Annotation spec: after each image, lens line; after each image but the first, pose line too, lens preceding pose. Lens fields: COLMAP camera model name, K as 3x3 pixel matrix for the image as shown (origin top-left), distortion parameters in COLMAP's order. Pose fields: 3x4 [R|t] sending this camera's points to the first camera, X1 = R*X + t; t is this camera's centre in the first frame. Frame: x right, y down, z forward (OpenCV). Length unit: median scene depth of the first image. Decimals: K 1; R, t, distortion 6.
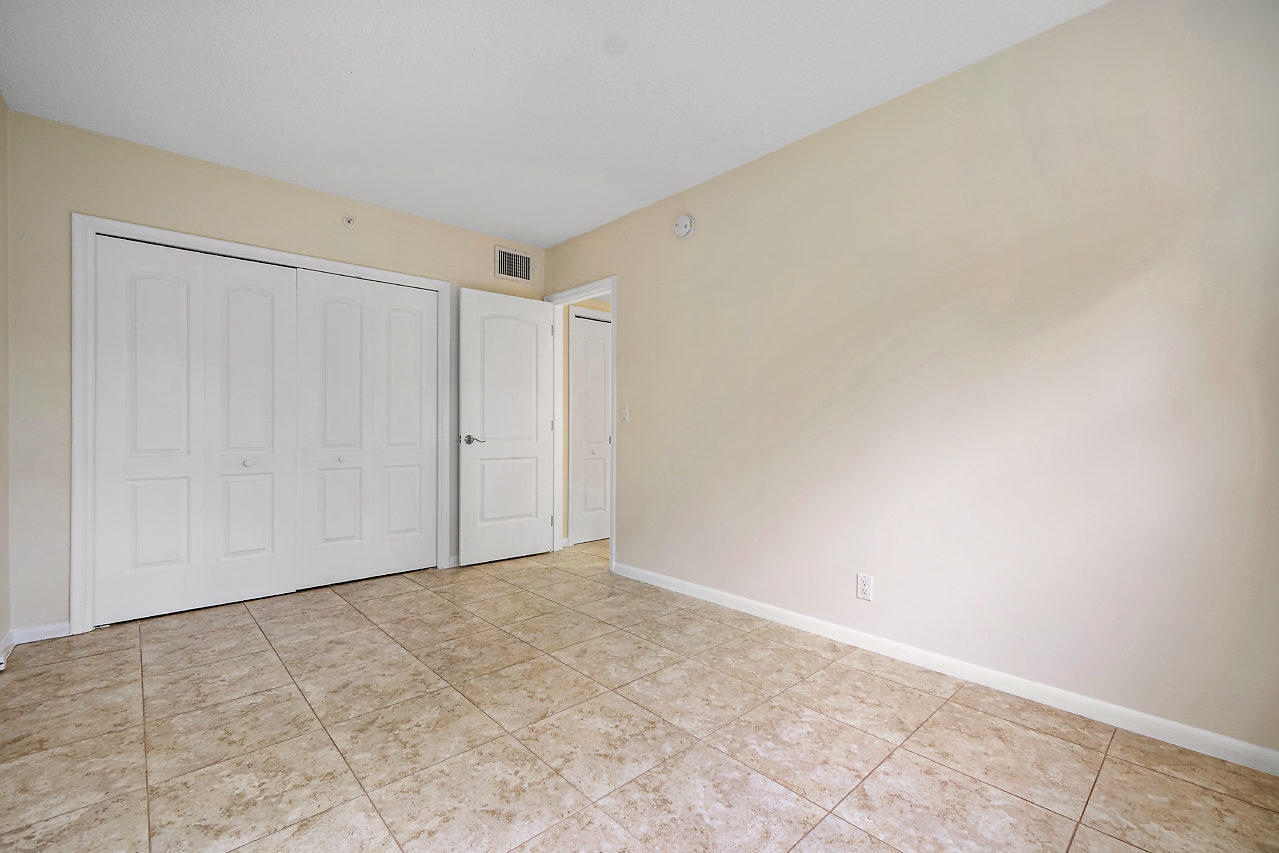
lens RADIAL K [[550.1, 0, 640.8], [0, 550.1, 428.1], [0, 0, 1]] dist [-0.004225, 0.000715]
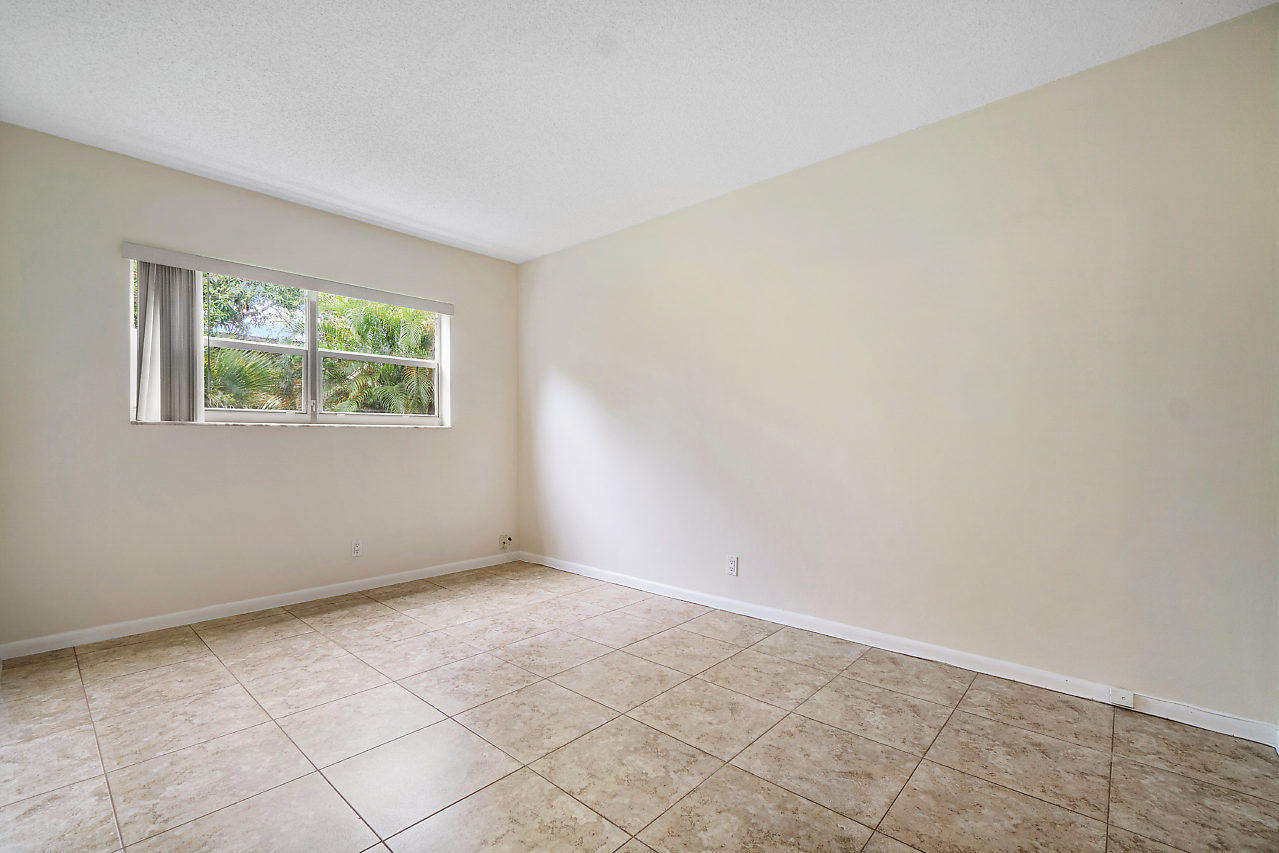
lens RADIAL K [[550.1, 0, 638.2], [0, 550.1, 434.1], [0, 0, 1]] dist [-0.004225, 0.000715]
pose [[-0.995240, -0.008678, -0.097069, -0.292228], [-0.007897, 0.999933, -0.008426, -0.005691], [0.097136, -0.007619, -0.995242, 2.067657]]
